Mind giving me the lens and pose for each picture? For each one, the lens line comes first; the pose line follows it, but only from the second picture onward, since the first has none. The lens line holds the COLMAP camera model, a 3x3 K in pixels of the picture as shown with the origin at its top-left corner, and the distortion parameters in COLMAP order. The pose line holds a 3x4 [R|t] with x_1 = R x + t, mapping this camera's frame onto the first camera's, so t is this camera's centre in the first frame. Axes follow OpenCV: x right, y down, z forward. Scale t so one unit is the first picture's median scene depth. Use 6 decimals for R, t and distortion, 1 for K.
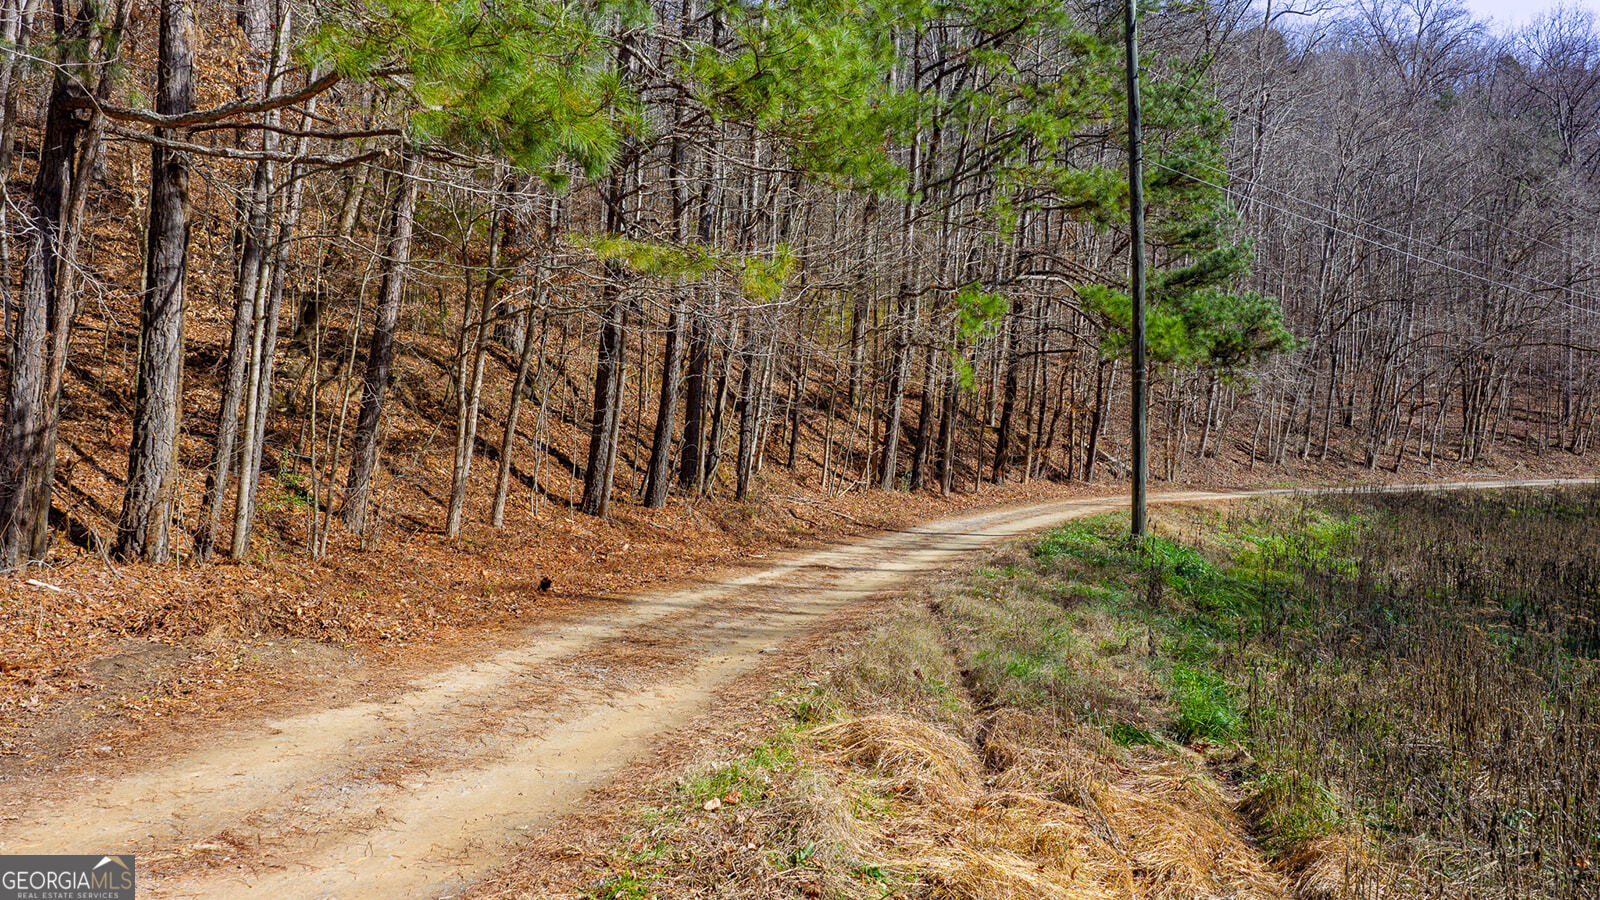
lens RADIAL K [[1323.0, 0, 800.0], [0, 1323.0, 450.0], [0, 0, 1]] dist [0.035382, -0.068685]
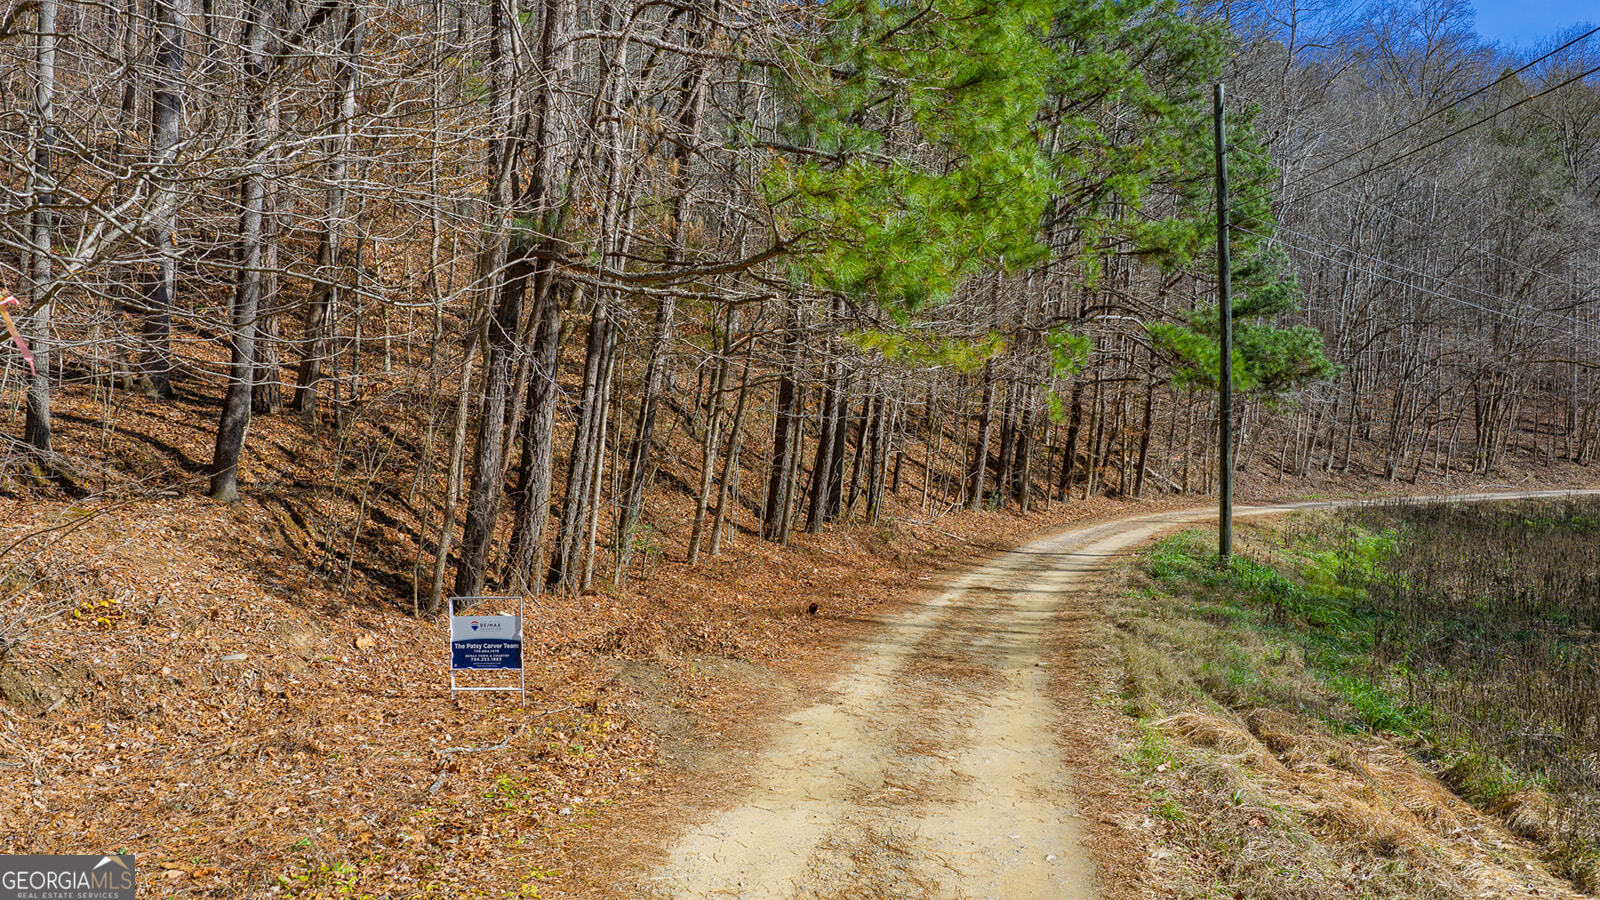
lens RADIAL K [[1323.0, 0, 800.0], [0, 1323.0, 450.0], [0, 0, 1]] dist [0.035382, -0.068685]
pose [[0.999988, 0.000141, 0.004943, -0.091262], [-0.000141, 1.000000, 0.000081, -0.020890], [-0.004943, -0.000082, 0.999988, -0.107442]]
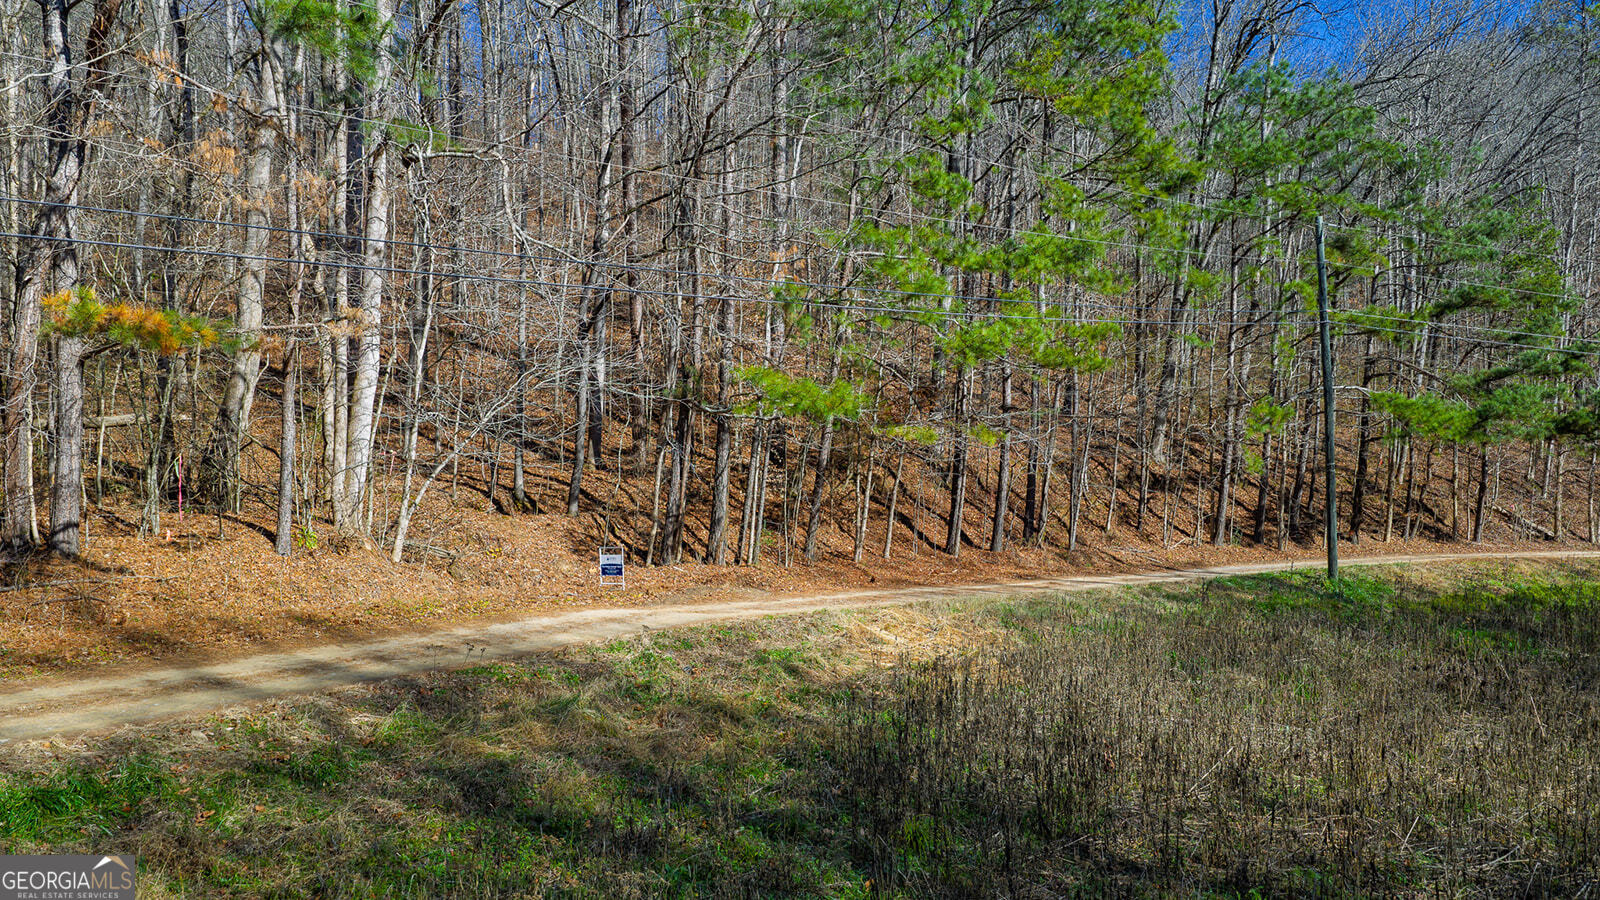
lens RADIAL K [[1323.0, 0, 800.0], [0, 1323.0, 450.0], [0, 0, 1]] dist [0.035382, -0.068685]
pose [[0.912373, 0.006240, -0.409312, 0.260818], [-0.017438, 0.999569, -0.023632, -0.028060], [0.408988, 0.028699, 0.912088, -0.469101]]
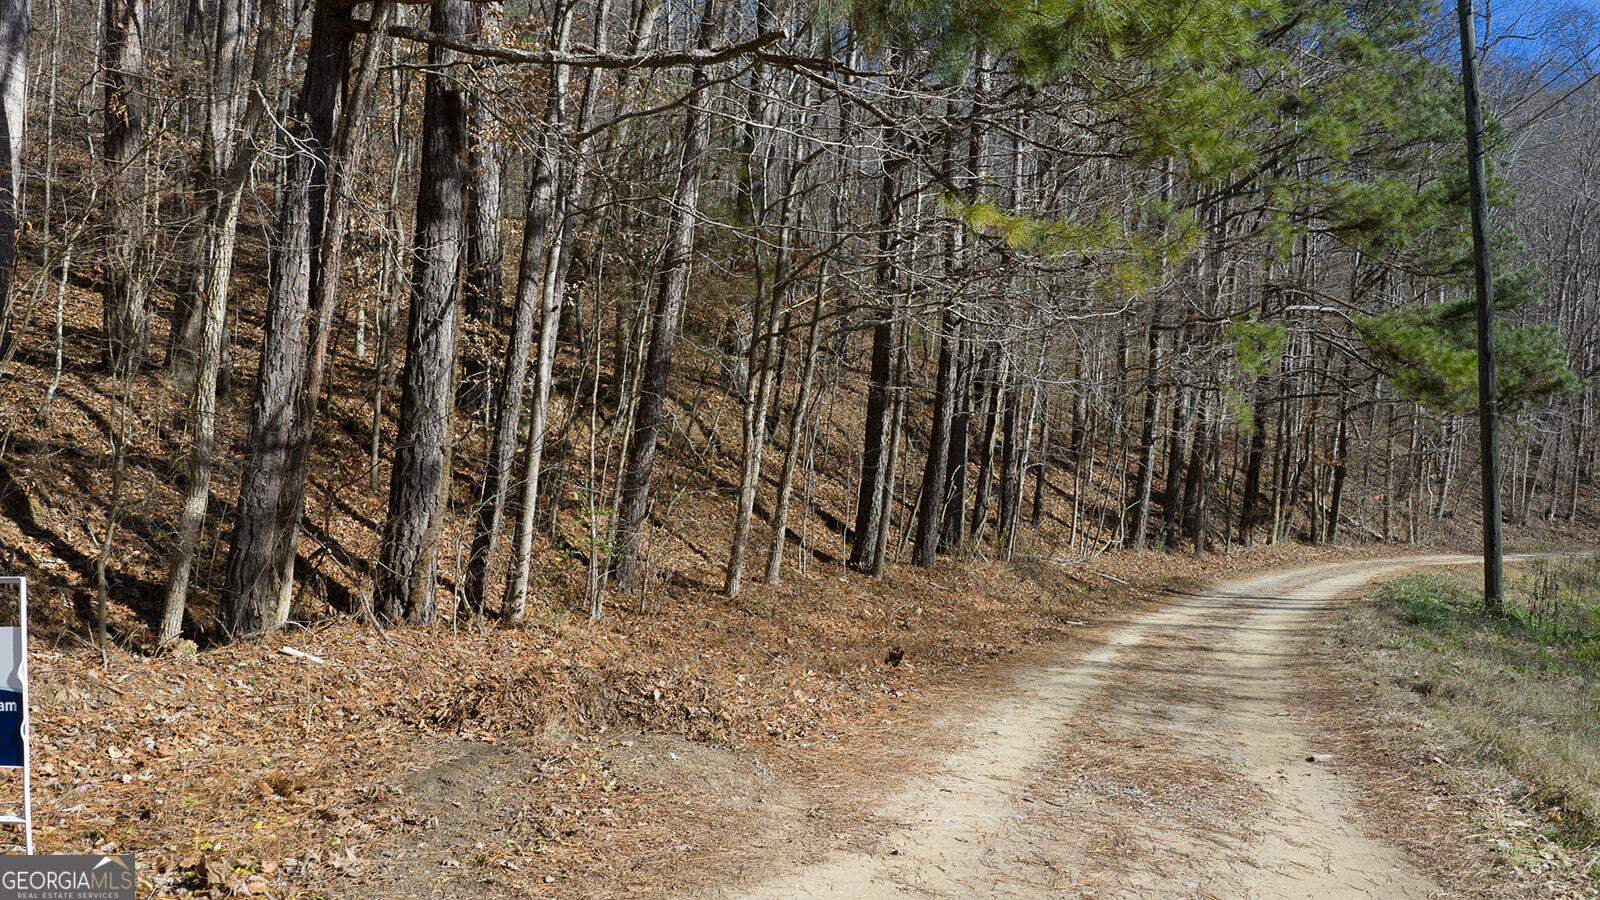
lens RADIAL K [[1323.0, 0, 800.0], [0, 1323.0, 450.0], [0, 0, 1]] dist [0.035382, -0.068685]
pose [[0.994791, -0.011326, -0.101300, -0.073064], [0.005897, 0.998538, -0.053735, 0.010005], [0.101761, 0.052858, 0.993404, 0.098920]]
